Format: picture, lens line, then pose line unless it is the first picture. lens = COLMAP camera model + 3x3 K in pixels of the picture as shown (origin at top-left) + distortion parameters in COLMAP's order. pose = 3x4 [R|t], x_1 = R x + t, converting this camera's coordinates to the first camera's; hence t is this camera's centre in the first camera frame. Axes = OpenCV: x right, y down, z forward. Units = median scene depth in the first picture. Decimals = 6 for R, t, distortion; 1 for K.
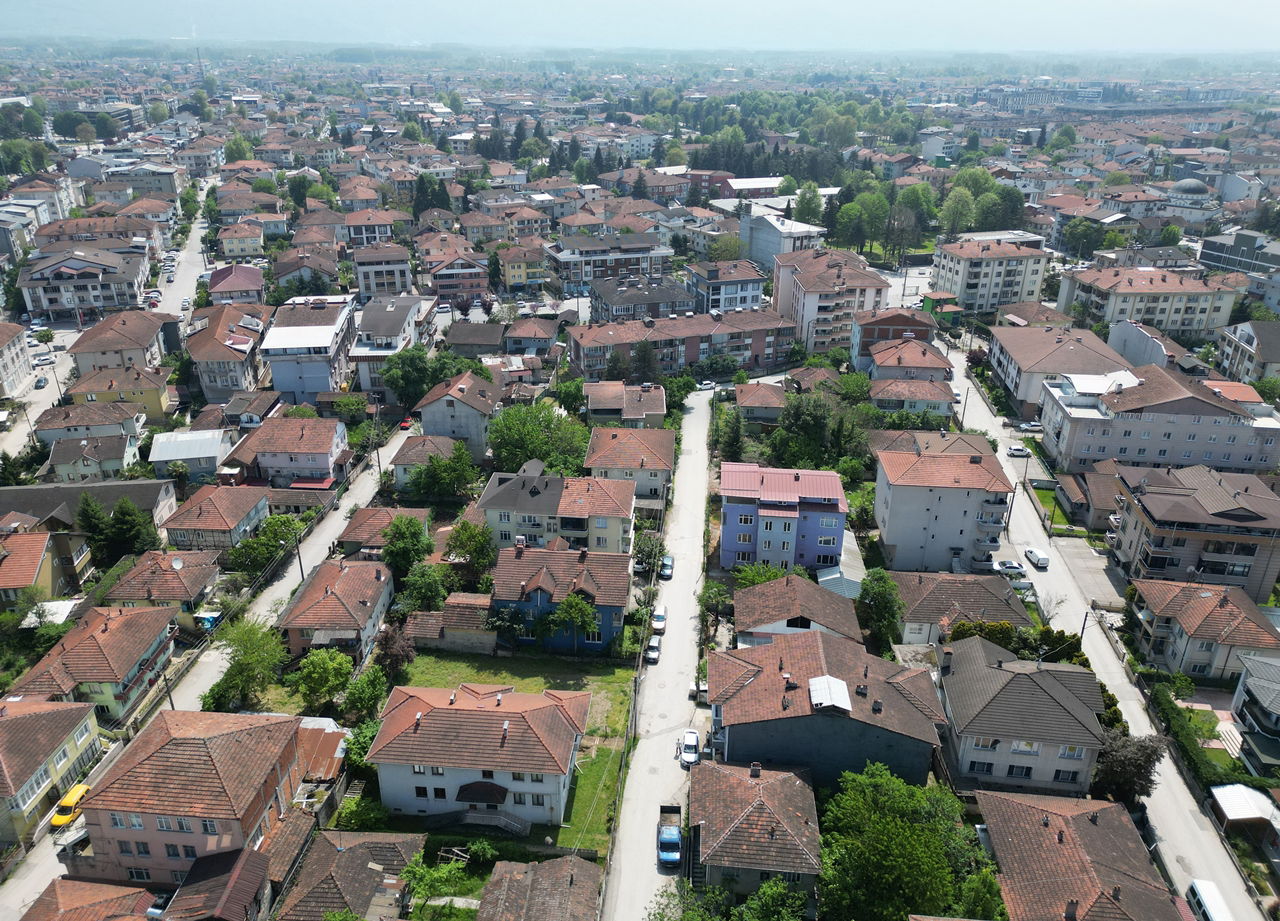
lens RADIAL K [[885.7, 0, 637.3], [0, 885.7, 454.4], [0, 0, 1]] dist [0.091533, -0.097145]
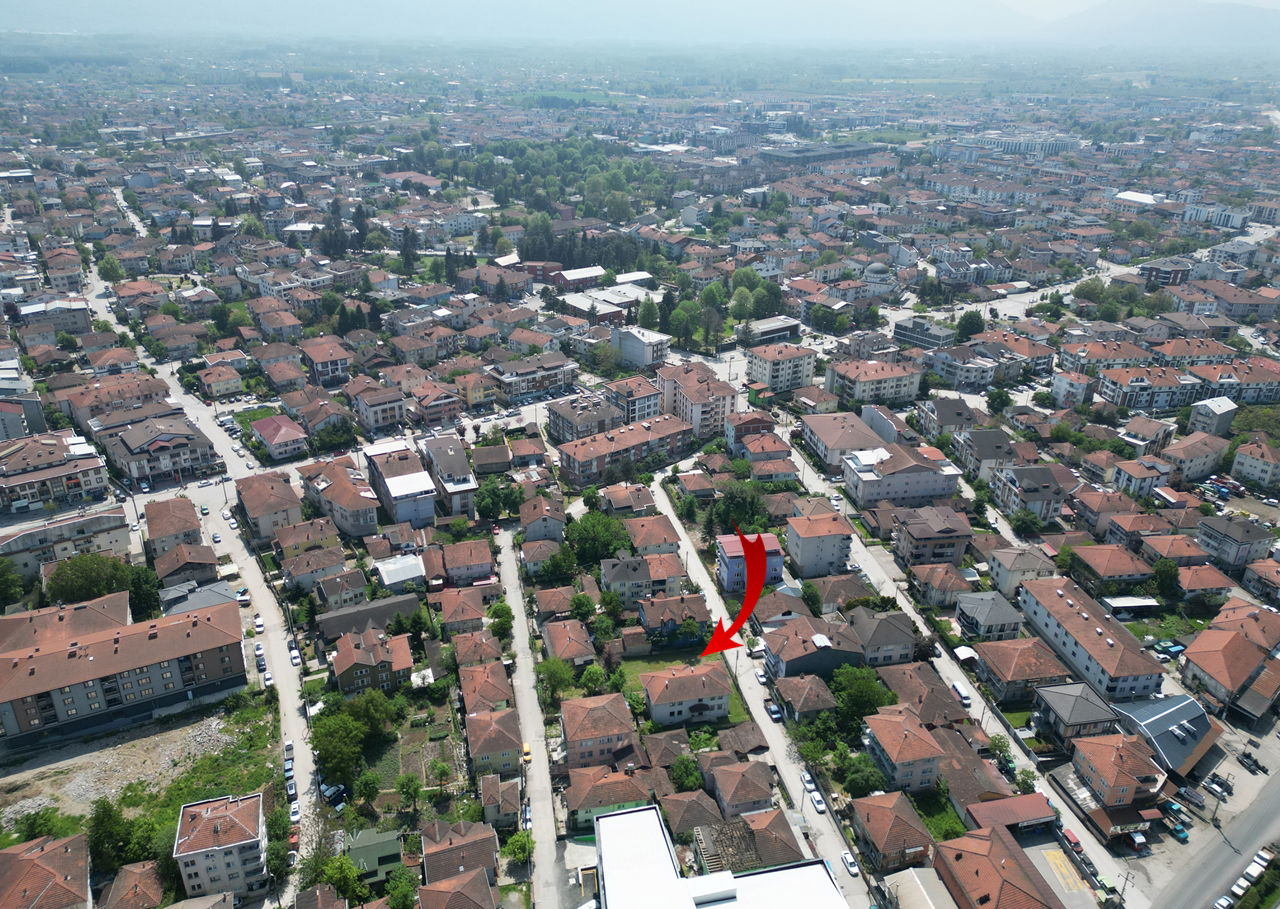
lens RADIAL K [[883.3, 0, 640.0], [0, 883.3, 454.5], [0, 0, 1]] dist [0.094707, -0.096473]
pose [[0.950270, -0.128567, 0.283650, -0.429154], [0.122184, 0.991695, 0.040159, -0.195212], [-0.286457, -0.003505, 0.958087, -0.585628]]
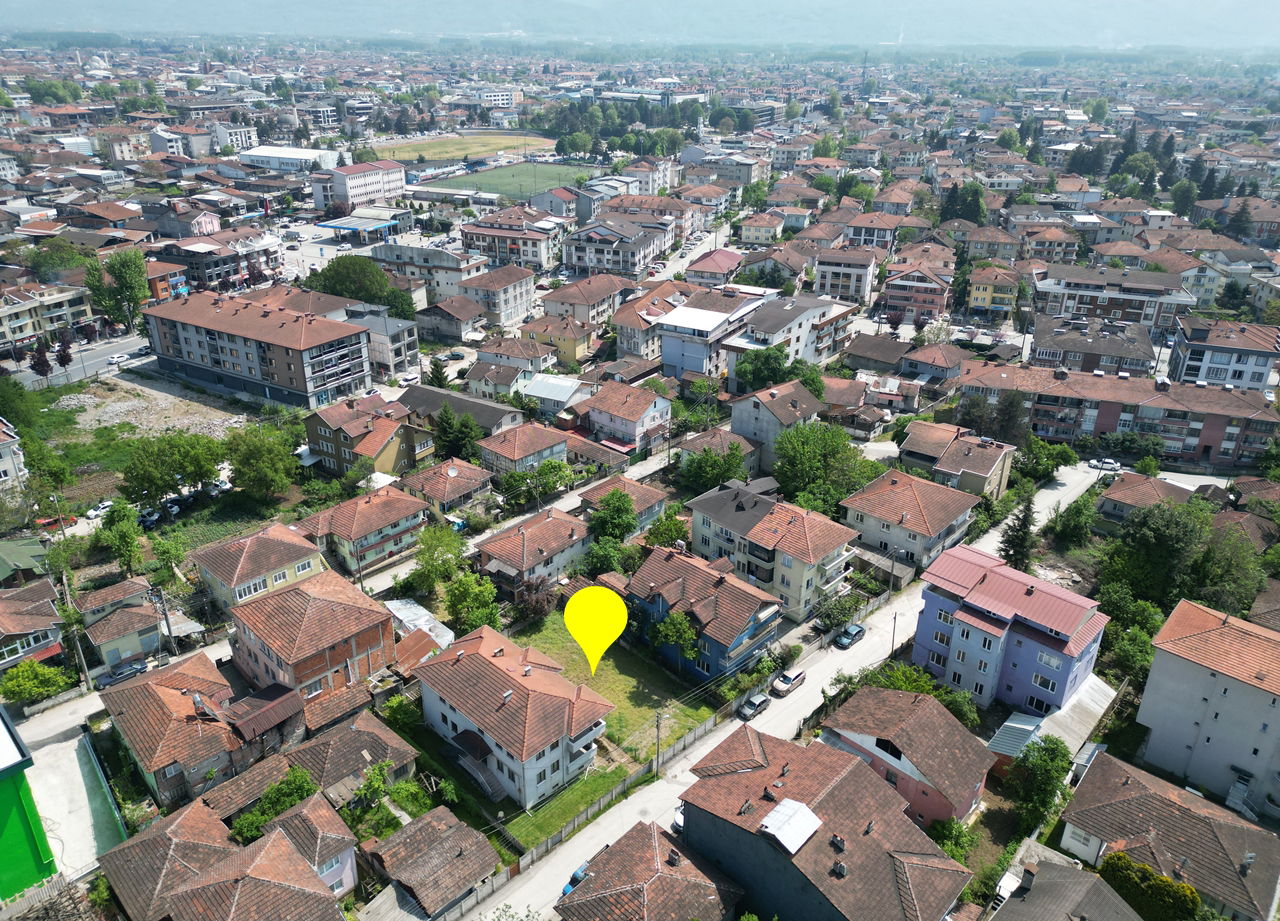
lens RADIAL K [[885.7, 0, 637.3], [0, 885.7, 454.4], [0, 0, 1]] dist [0.091533, -0.097145]
pose [[0.773498, 0.266177, -0.575196, 0.233327], [-0.268414, 0.959707, 0.083163, -0.043682], [0.574156, 0.090064, 0.813777, 0.100226]]
